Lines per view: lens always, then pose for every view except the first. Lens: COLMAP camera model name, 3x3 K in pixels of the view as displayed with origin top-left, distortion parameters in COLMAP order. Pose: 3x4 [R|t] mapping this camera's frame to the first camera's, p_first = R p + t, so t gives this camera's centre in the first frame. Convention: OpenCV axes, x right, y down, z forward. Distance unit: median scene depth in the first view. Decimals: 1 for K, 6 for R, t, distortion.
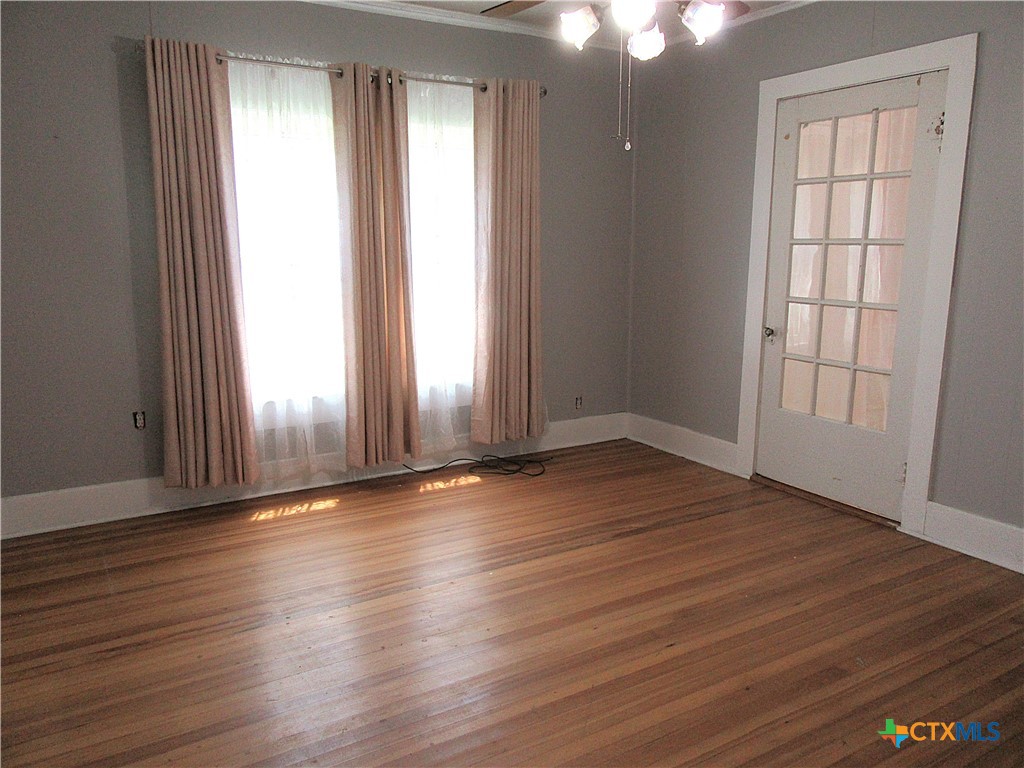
lens RADIAL K [[754.4, 0, 512.0], [0, 754.4, 384.0], [0, 0, 1]] dist [-0.016820, 0.026704]
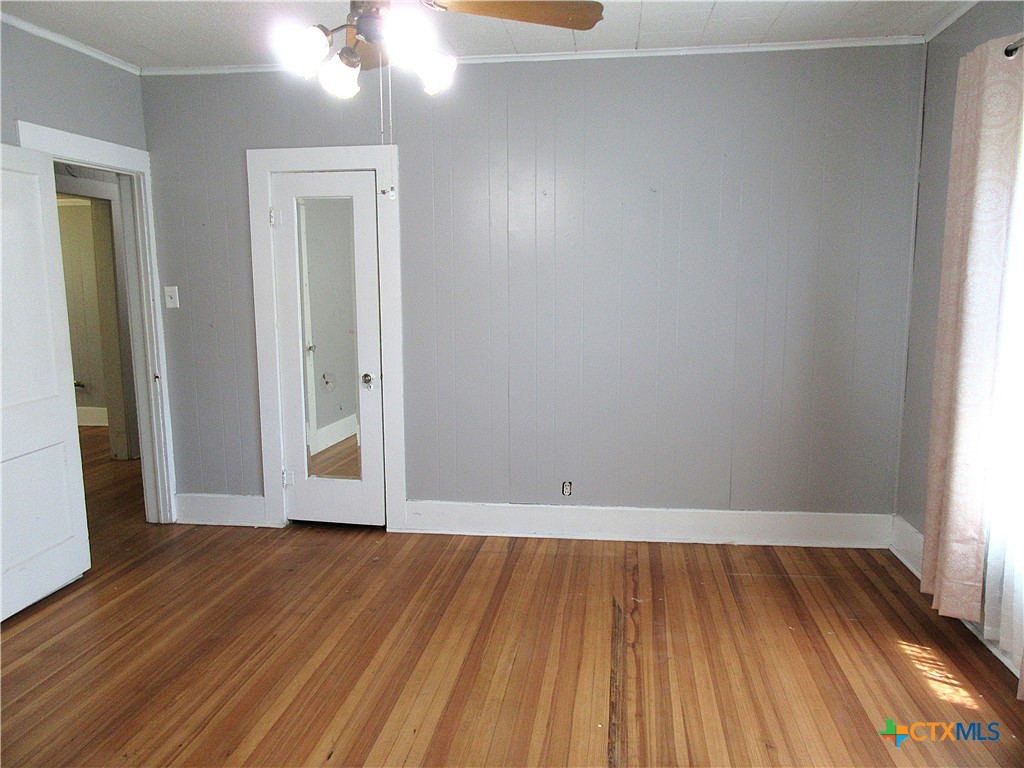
lens RADIAL K [[754.4, 0, 512.0], [0, 754.4, 384.0], [0, 0, 1]] dist [-0.016820, 0.026704]
pose [[-0.616275, 0.109031, -0.779947, 0.497293], [-0.139288, 0.959666, 0.244213, -0.217805], [0.775116, 0.259139, -0.576231, 1.077984]]
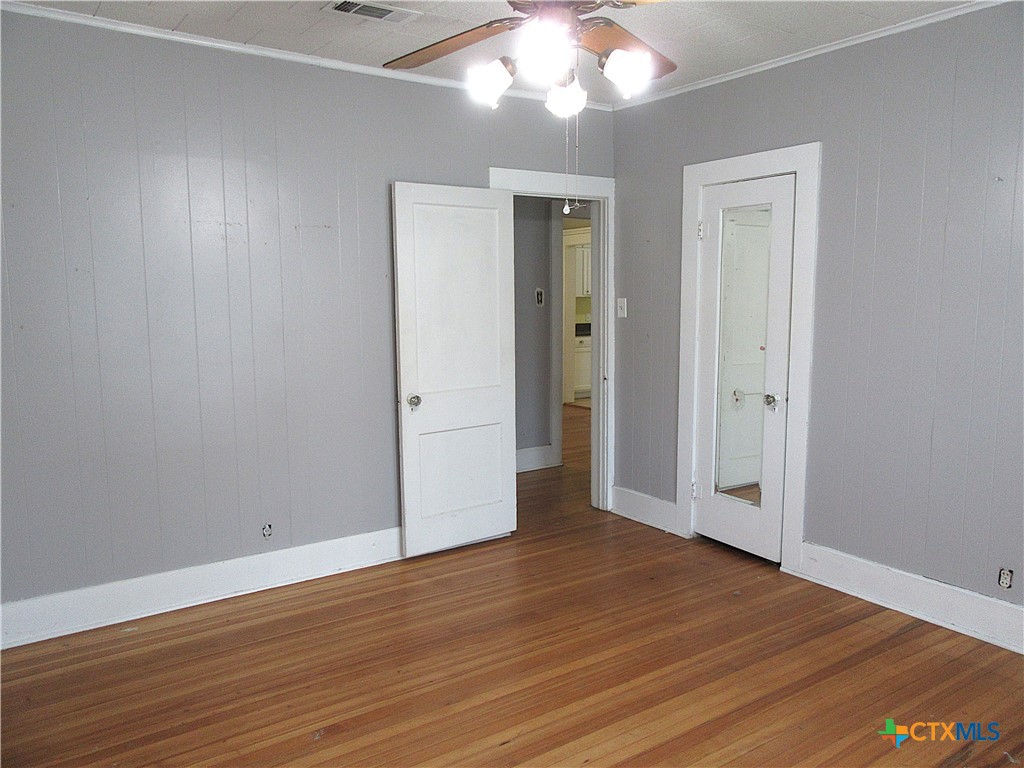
lens RADIAL K [[754.4, 0, 512.0], [0, 754.4, 384.0], [0, 0, 1]] dist [-0.016820, 0.026704]
pose [[-0.997106, 0.010110, -0.075352, 0.185153], [-0.012813, 0.954597, 0.297625, -0.245269], [0.074940, 0.297729, -0.951704, 1.212934]]
